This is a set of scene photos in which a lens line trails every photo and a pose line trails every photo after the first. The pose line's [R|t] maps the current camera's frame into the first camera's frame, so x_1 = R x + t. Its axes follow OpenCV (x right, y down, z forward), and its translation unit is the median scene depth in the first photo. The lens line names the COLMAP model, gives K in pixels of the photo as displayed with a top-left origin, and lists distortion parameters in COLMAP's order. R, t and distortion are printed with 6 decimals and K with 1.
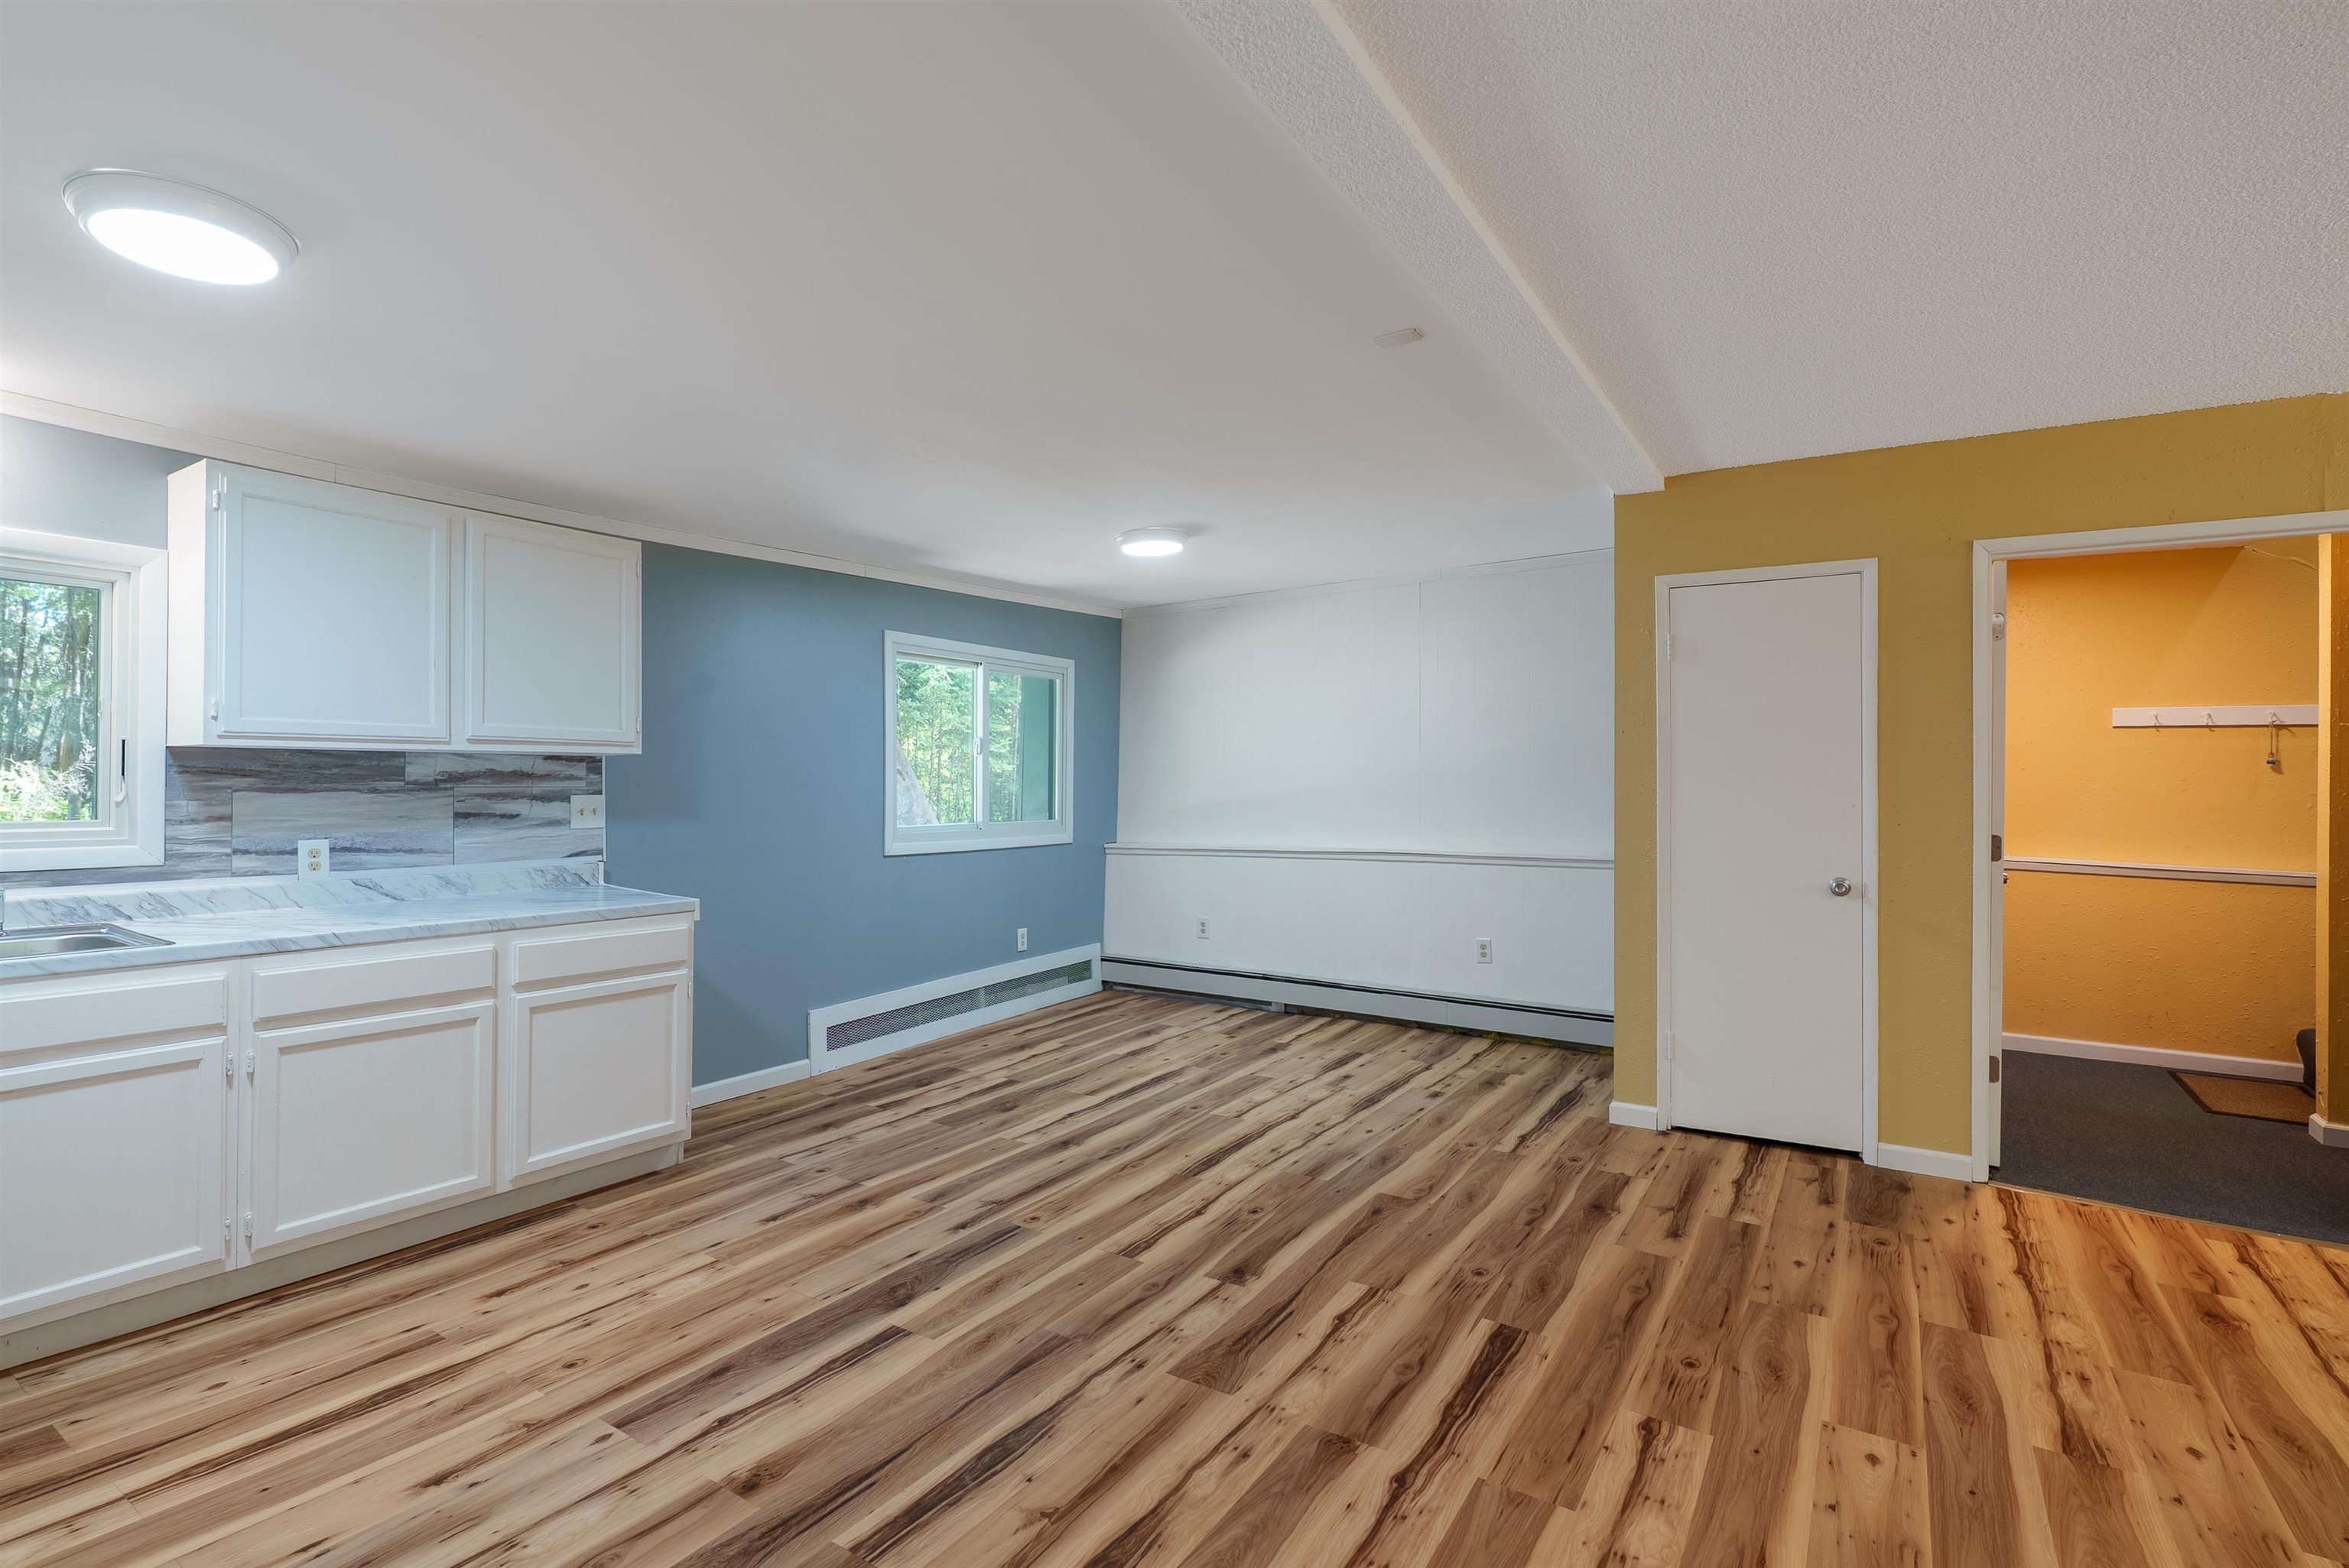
lens RADIAL K [[1096.4, 0, 1172.4], [0, 1096.4, 790.0], [0, 0, 1]] dist [-0.001513, 0.000724]
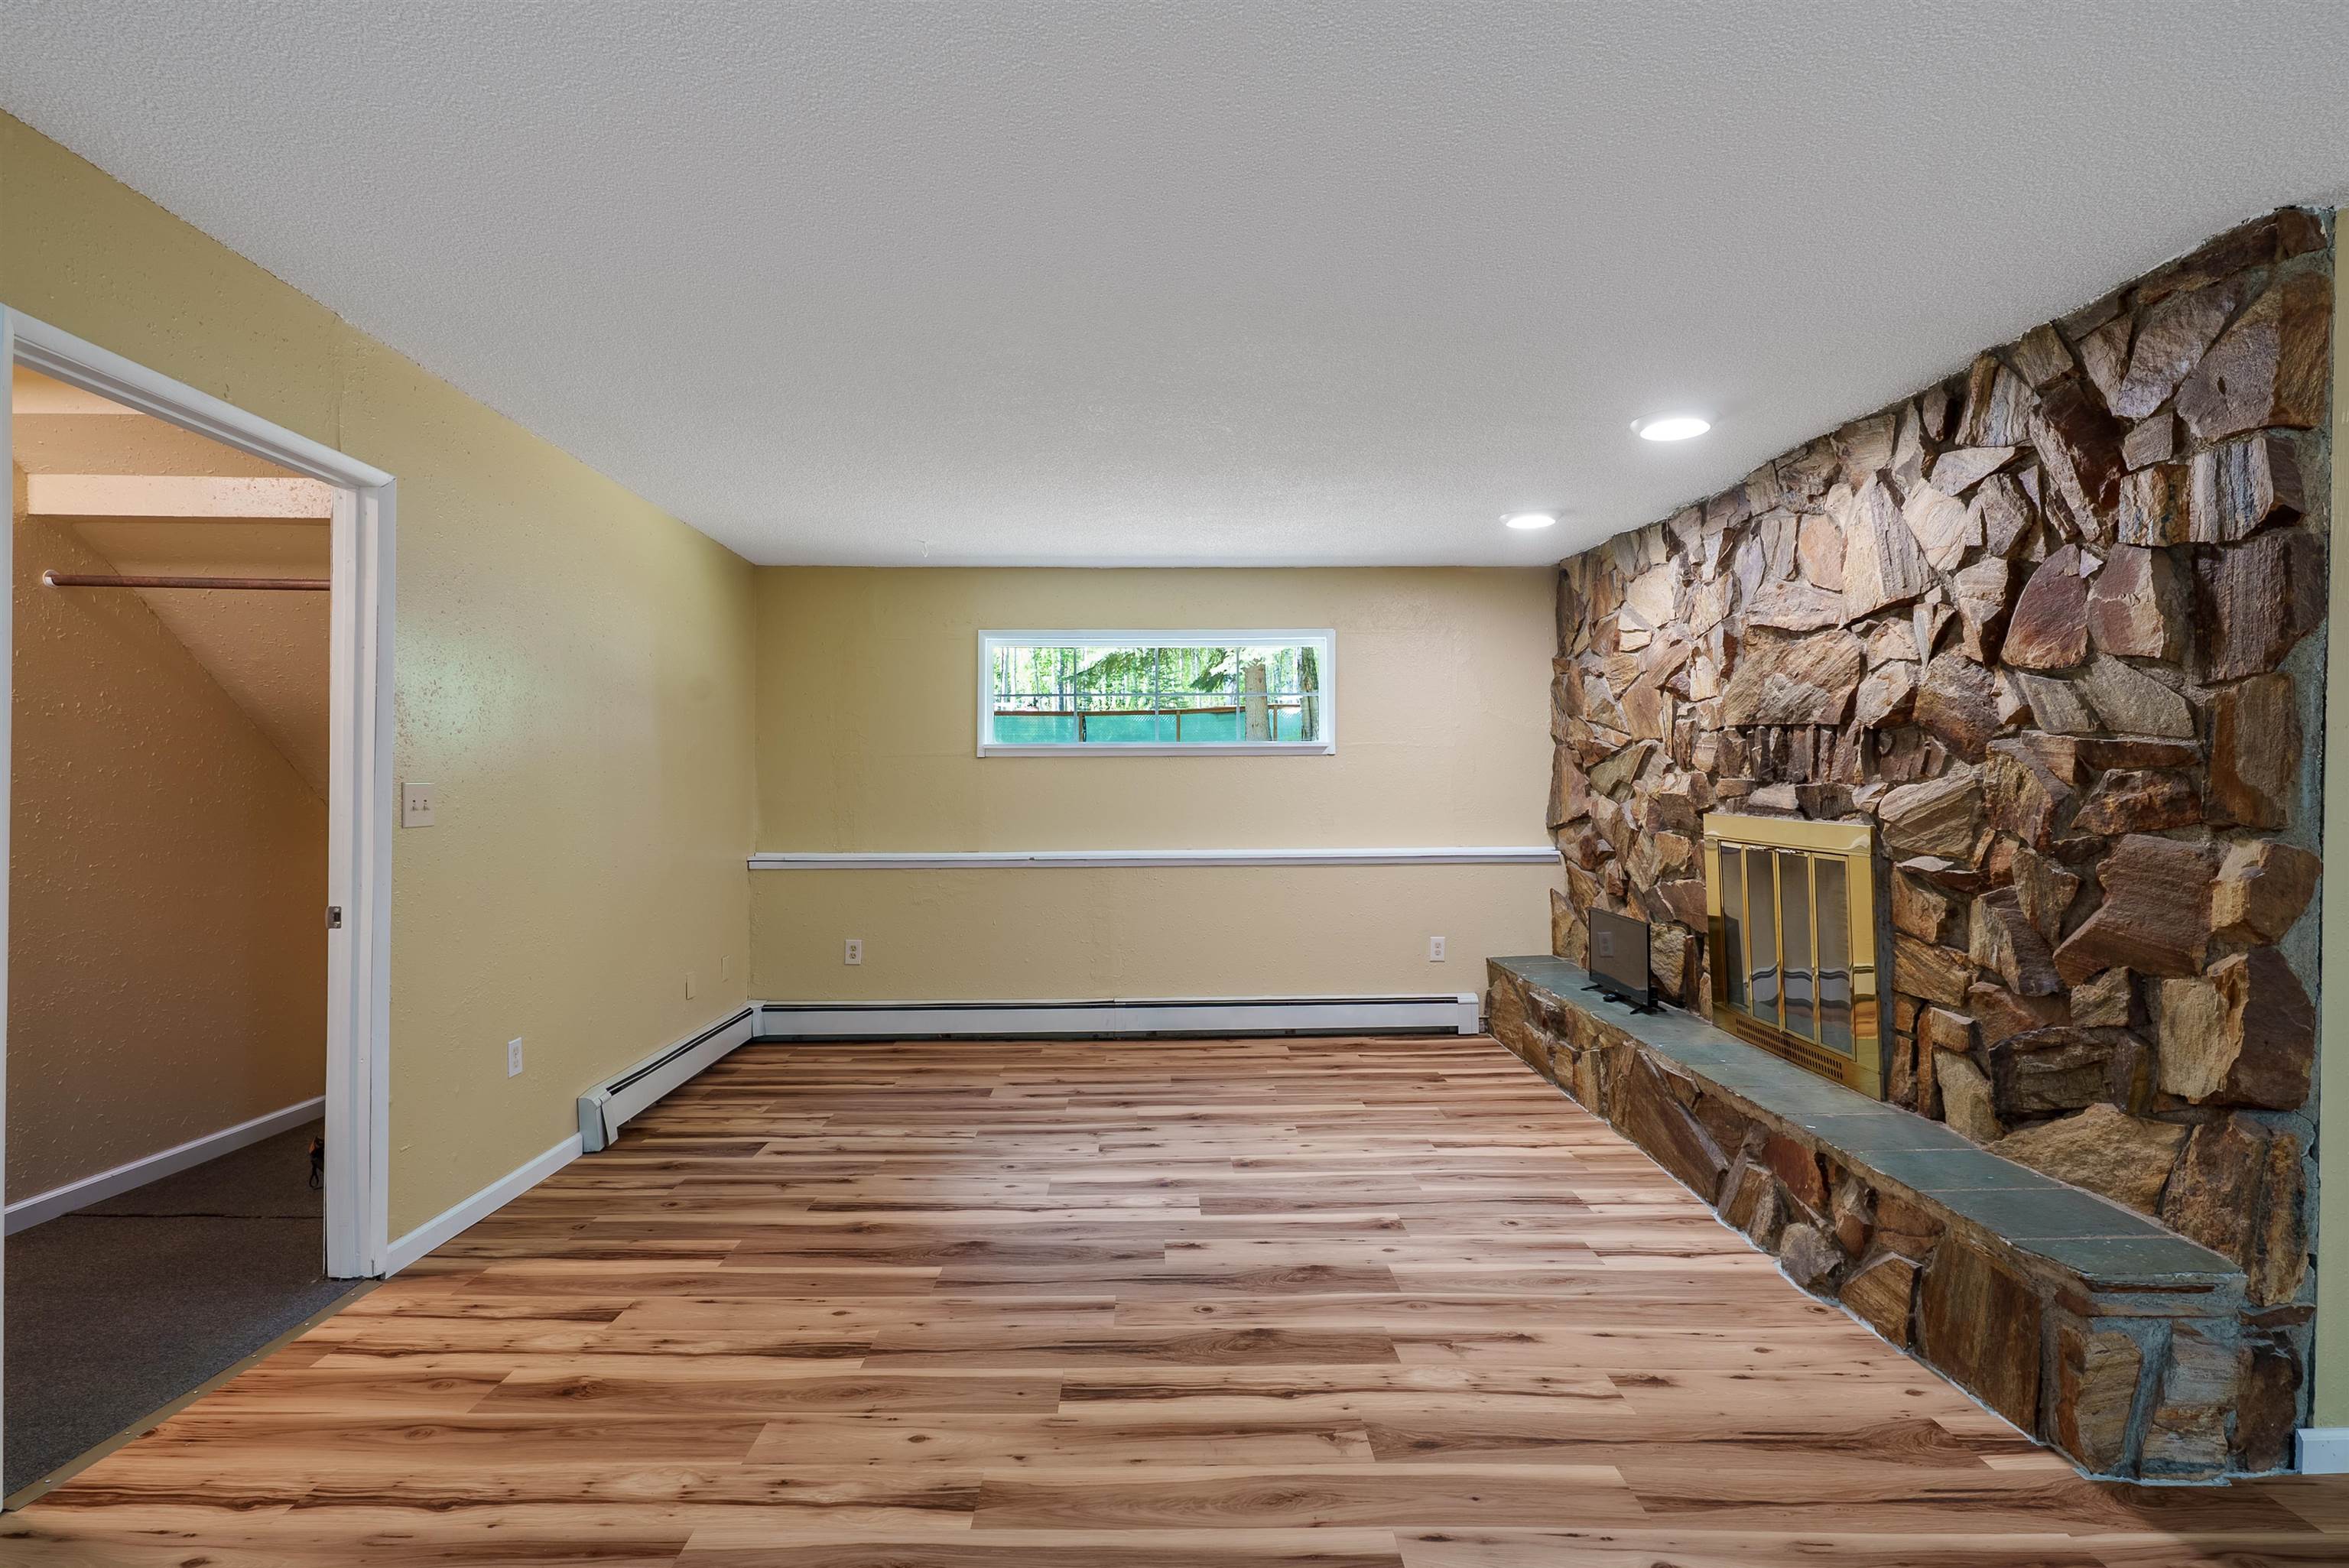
lens RADIAL K [[1096.4, 0, 1172.4], [0, 1096.4, 790.0], [0, 0, 1]] dist [-0.001513, 0.000724]
pose [[-0.559771, -0.014240, 0.828525, -0.022977], [-0.008412, 0.999898, 0.011502, -0.006546], [-0.828605, -0.000531, -0.559834, 1.163075]]
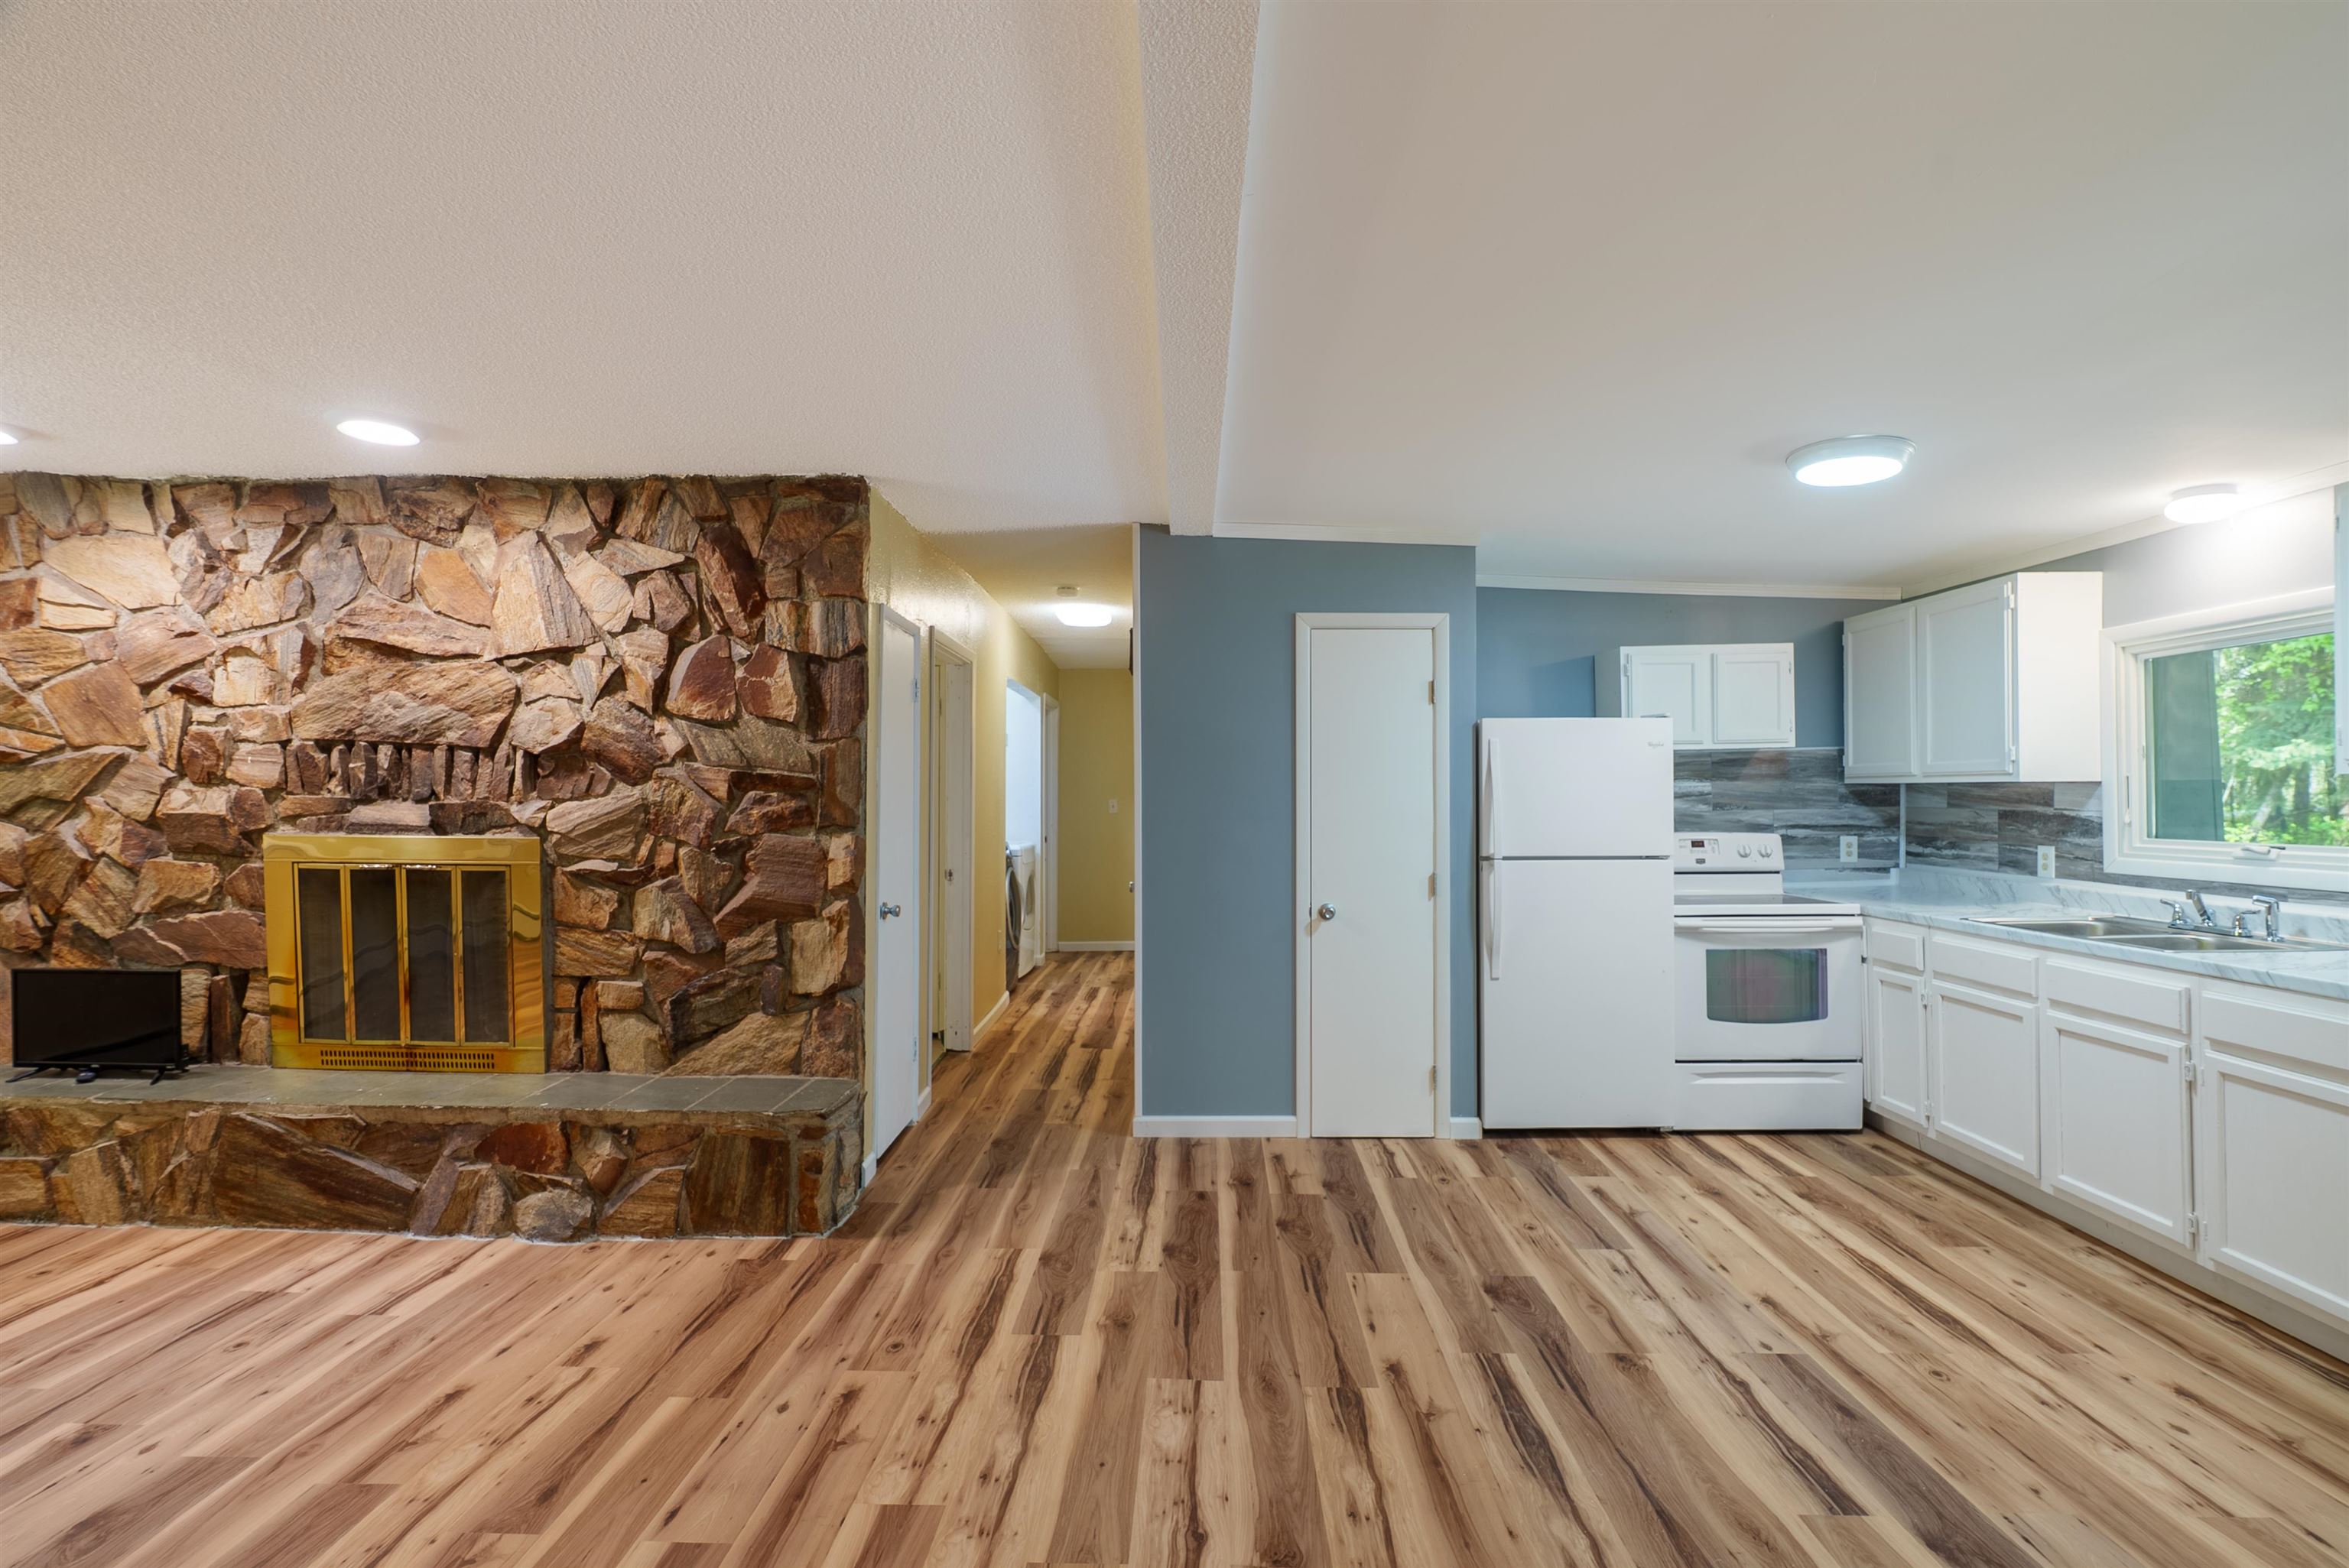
lens RADIAL K [[1096.4, 0, 1172.4], [0, 1096.4, 790.0], [0, 0, 1]] dist [-0.001513, 0.000724]
pose [[-0.851535, -0.009793, -0.524206, 0.597940], [-0.005855, 0.999941, -0.009170, -0.012259], [0.524265, -0.004739, -0.851542, 1.467216]]
